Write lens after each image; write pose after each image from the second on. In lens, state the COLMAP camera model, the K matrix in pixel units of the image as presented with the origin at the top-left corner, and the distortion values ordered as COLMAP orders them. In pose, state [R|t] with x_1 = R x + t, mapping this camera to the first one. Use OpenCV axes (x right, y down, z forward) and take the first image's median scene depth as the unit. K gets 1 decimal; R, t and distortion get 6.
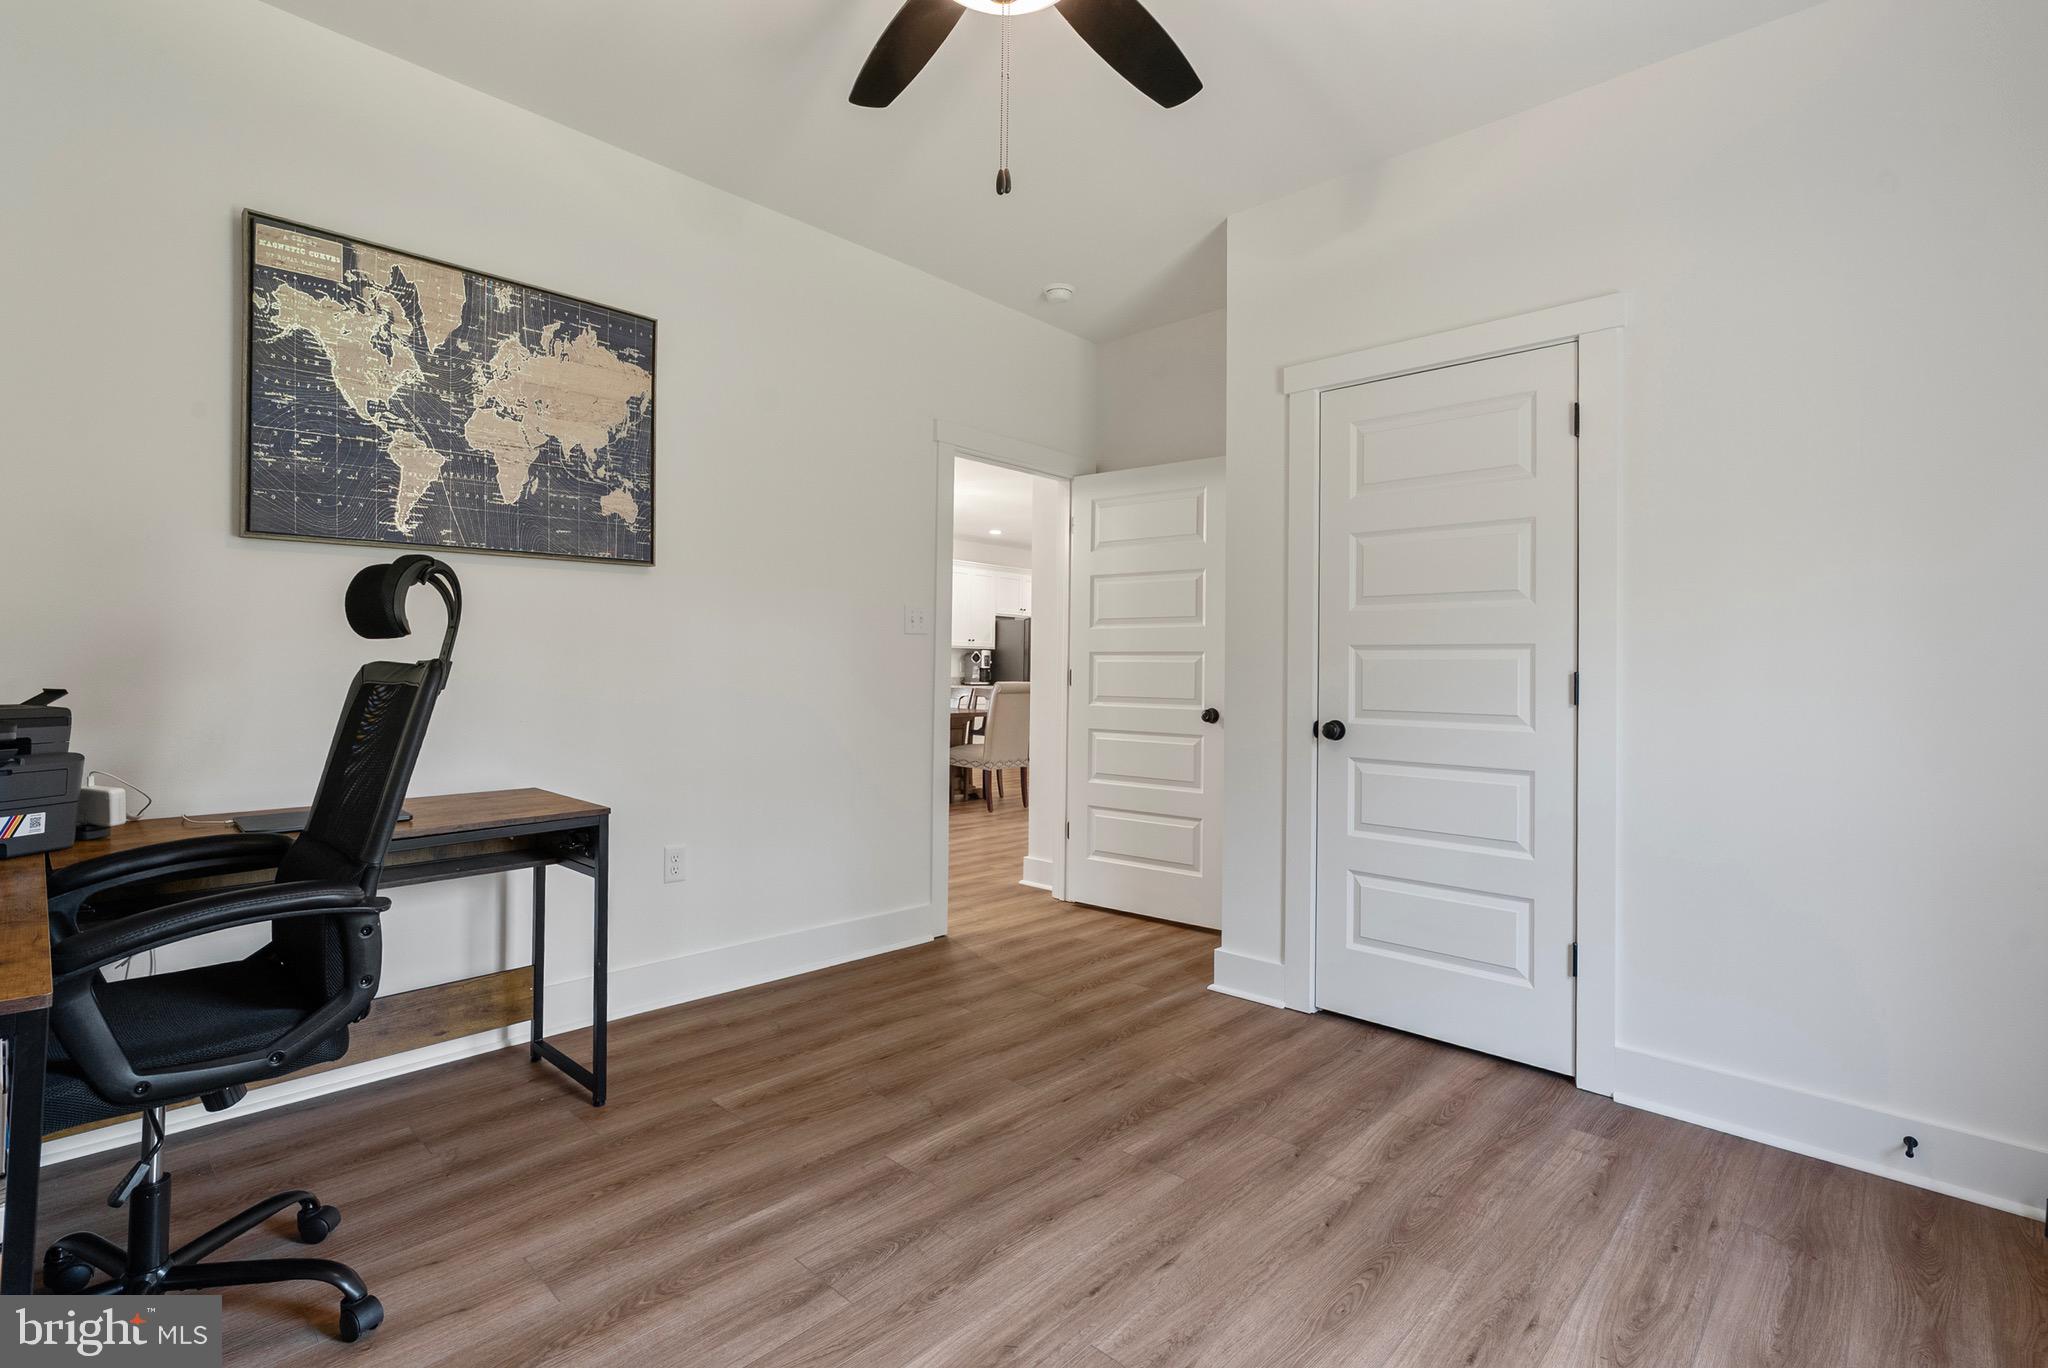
lens RADIAL K [[947.6, 0, 1021.8], [0, 947.6, 674.7], [0, 0, 1]] dist [0.002099, 0.001121]
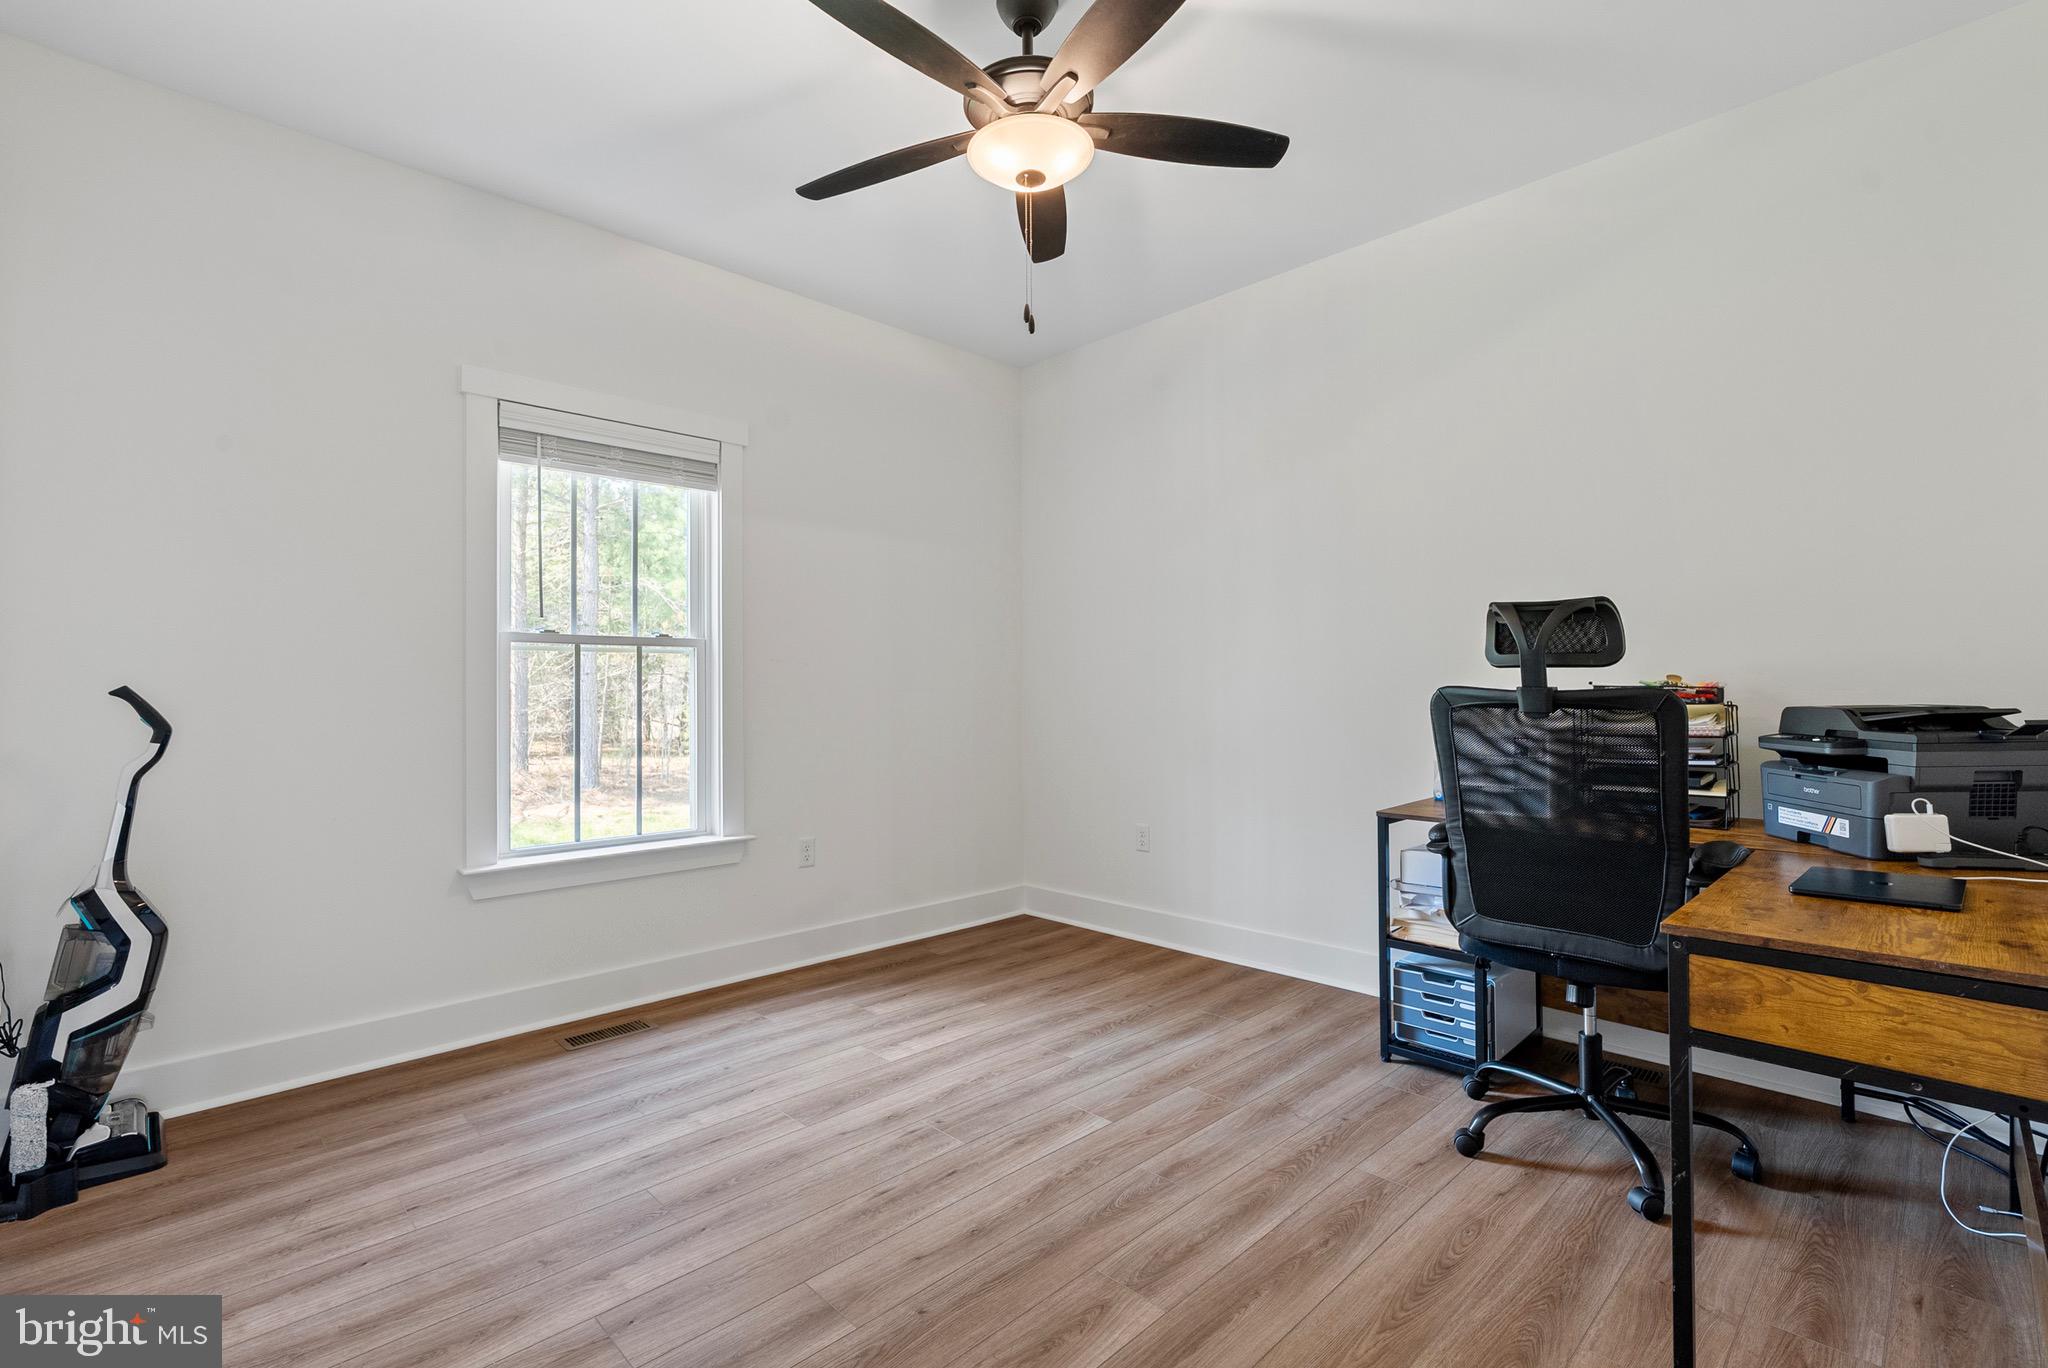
lens RADIAL K [[947.6, 0, 1031.2], [0, 947.6, 687.5], [0, 0, 1]] dist [0.002099, 0.001121]
pose [[-0.999311, -0.010044, 0.035733, -0.064848], [-0.010048, 0.999950, 0.000074, -0.008935], [-0.035732, -0.000285, -0.999361, 2.115549]]
